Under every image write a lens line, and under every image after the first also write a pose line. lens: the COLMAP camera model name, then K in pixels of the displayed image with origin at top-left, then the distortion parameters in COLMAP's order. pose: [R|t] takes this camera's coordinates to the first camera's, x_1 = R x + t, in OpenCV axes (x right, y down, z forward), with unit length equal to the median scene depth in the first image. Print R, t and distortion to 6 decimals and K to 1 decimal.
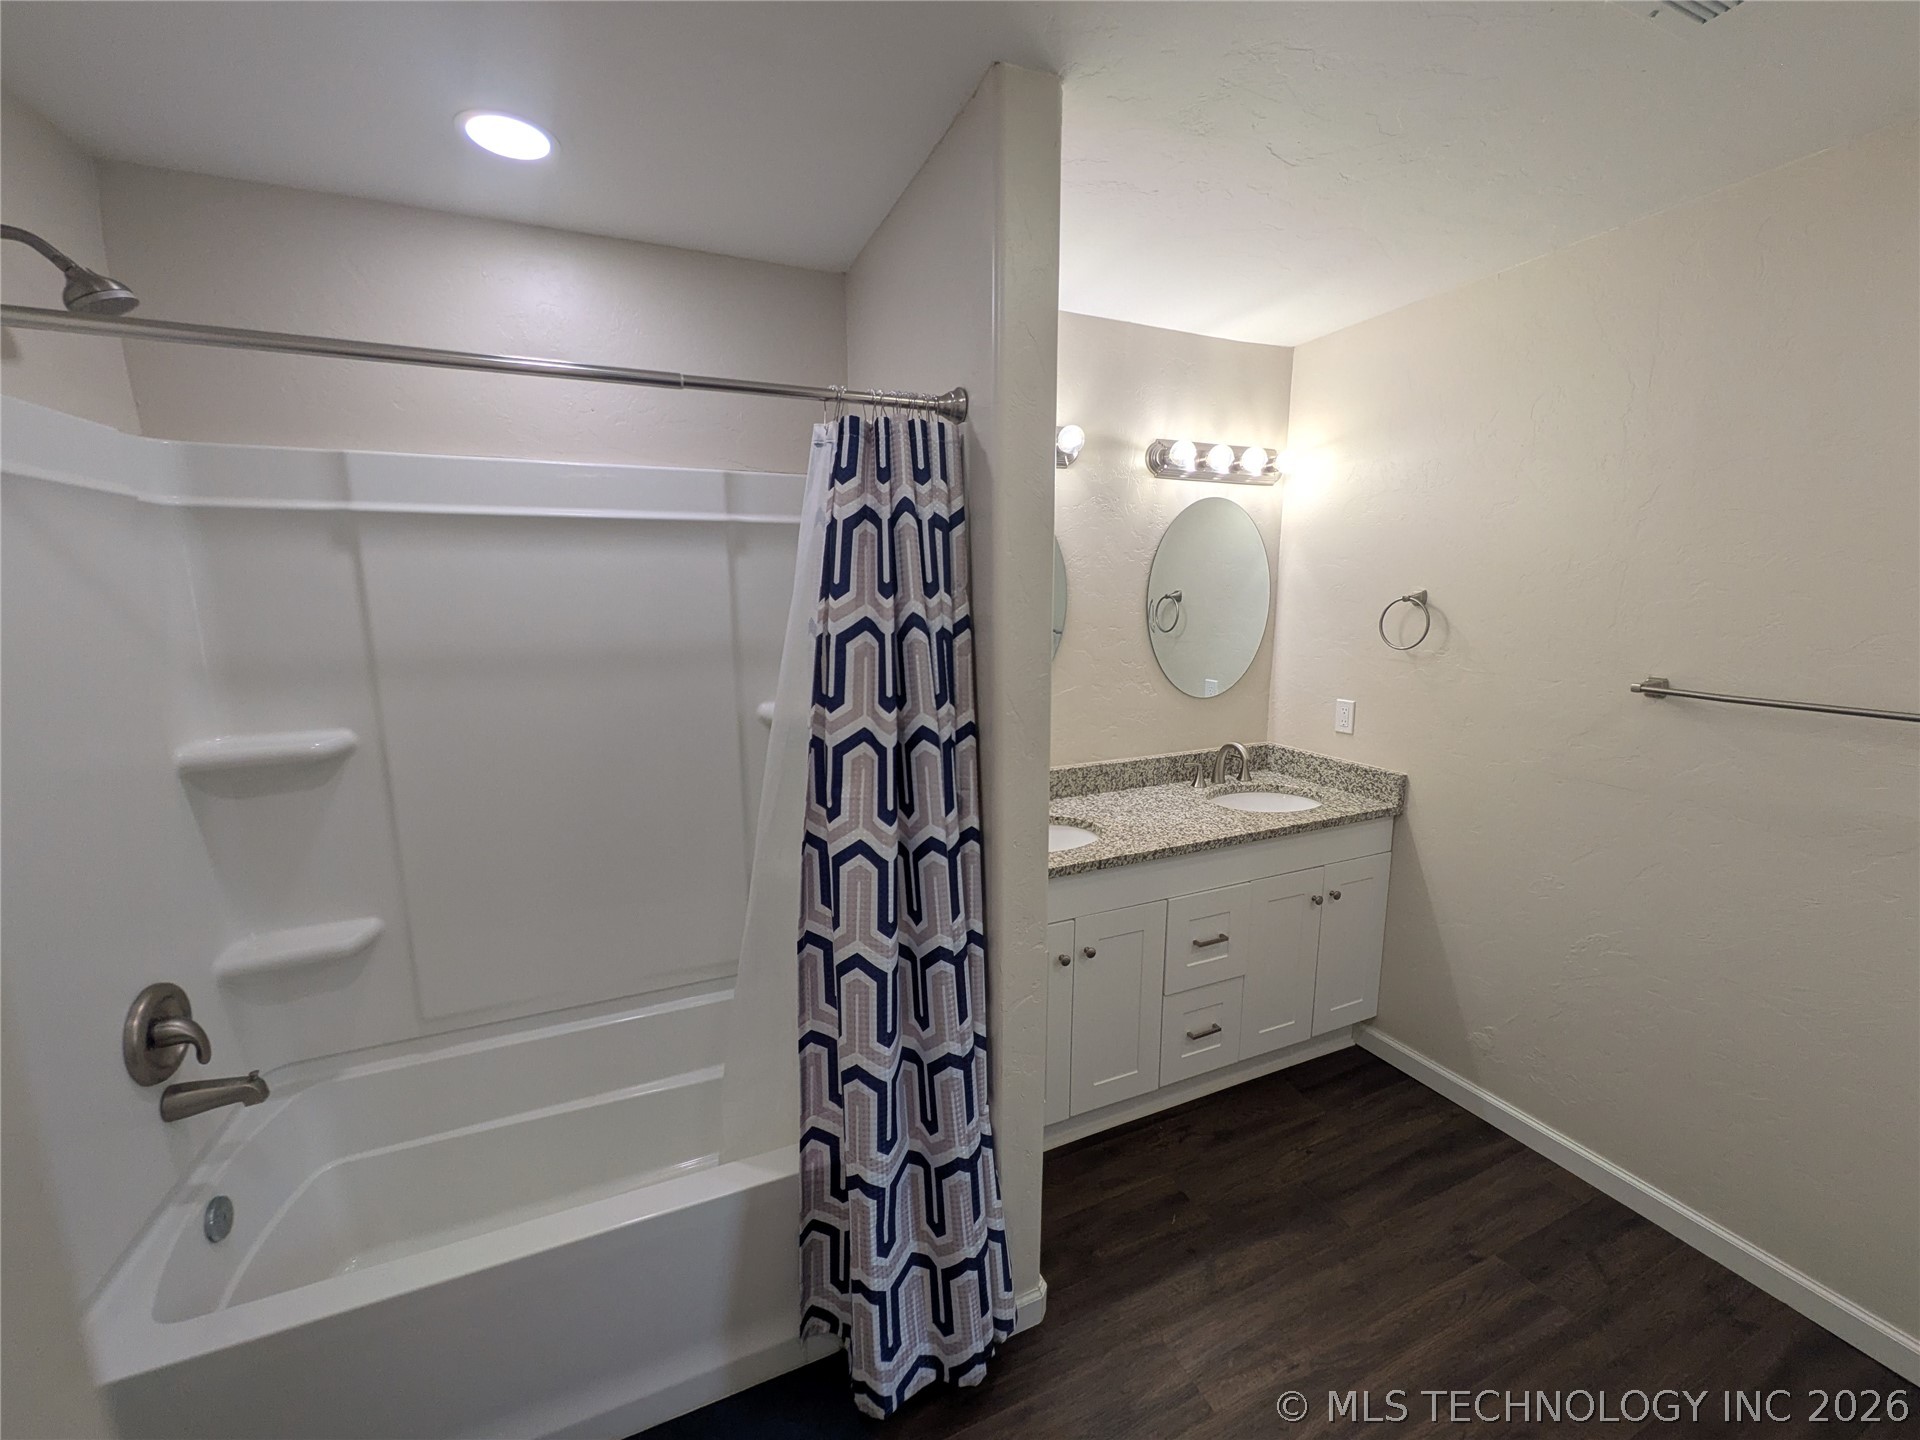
lens RADIAL K [[757.6, 0, 960.0], [0, 757.6, 720.0], [0, 0, 1]] dist [-0.000495, -0.000514]
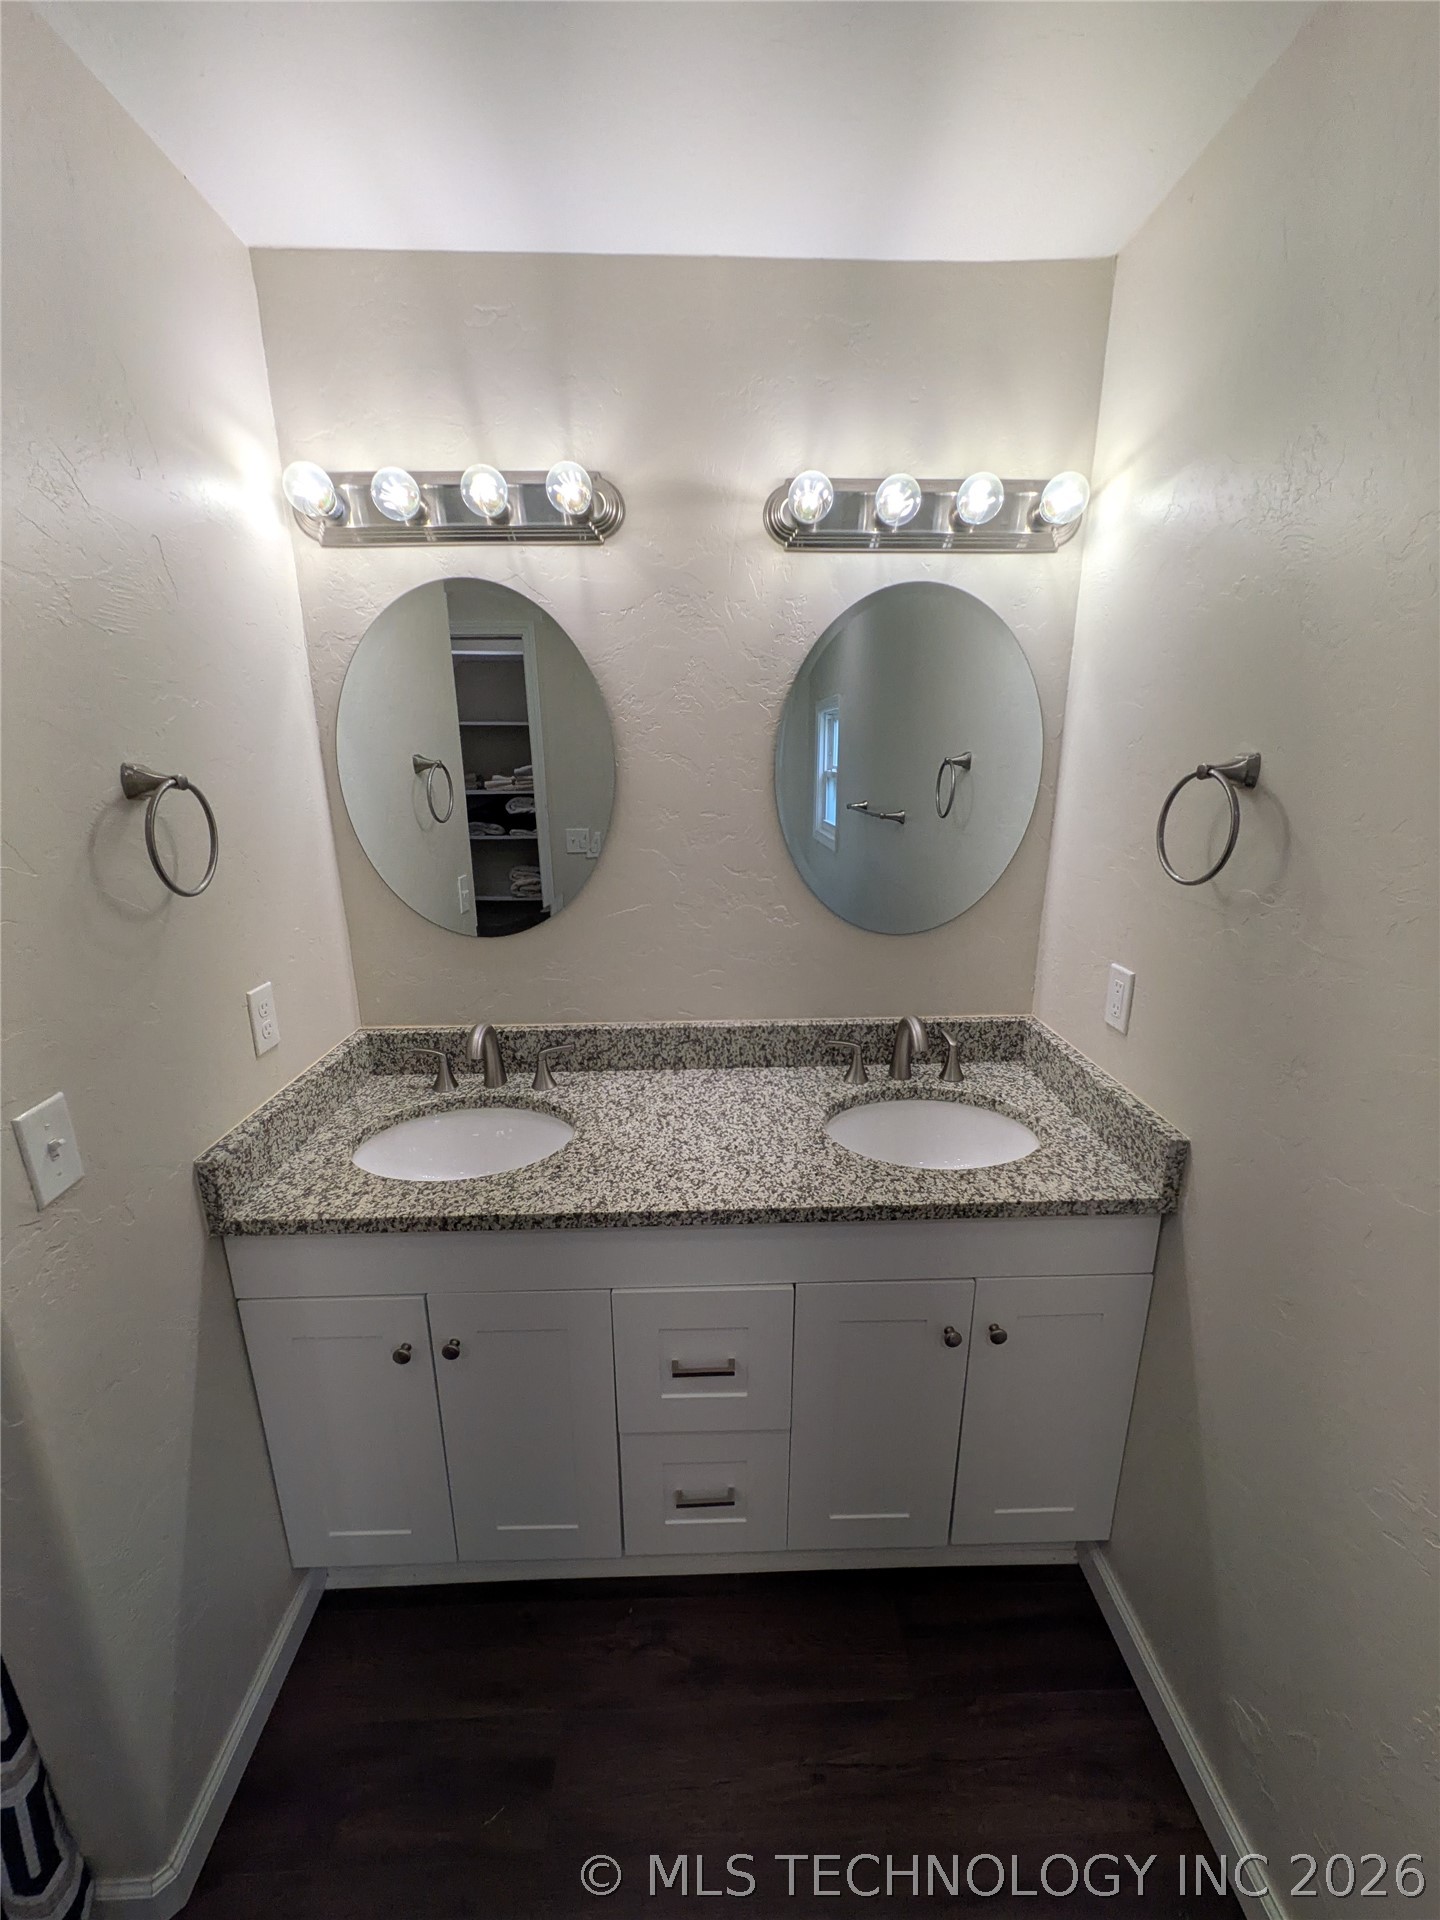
lens RADIAL K [[757.6, 0, 720.0], [0, 757.6, 960.0], [0, 0, 1]] dist [-0.000495, -0.000514]
pose [[0.926374, 0.100206, -0.363029, 0.444439], [-0.063196, 0.991645, 0.112459, -0.073215], [0.371265, -0.081238, 0.924966, 0.417591]]
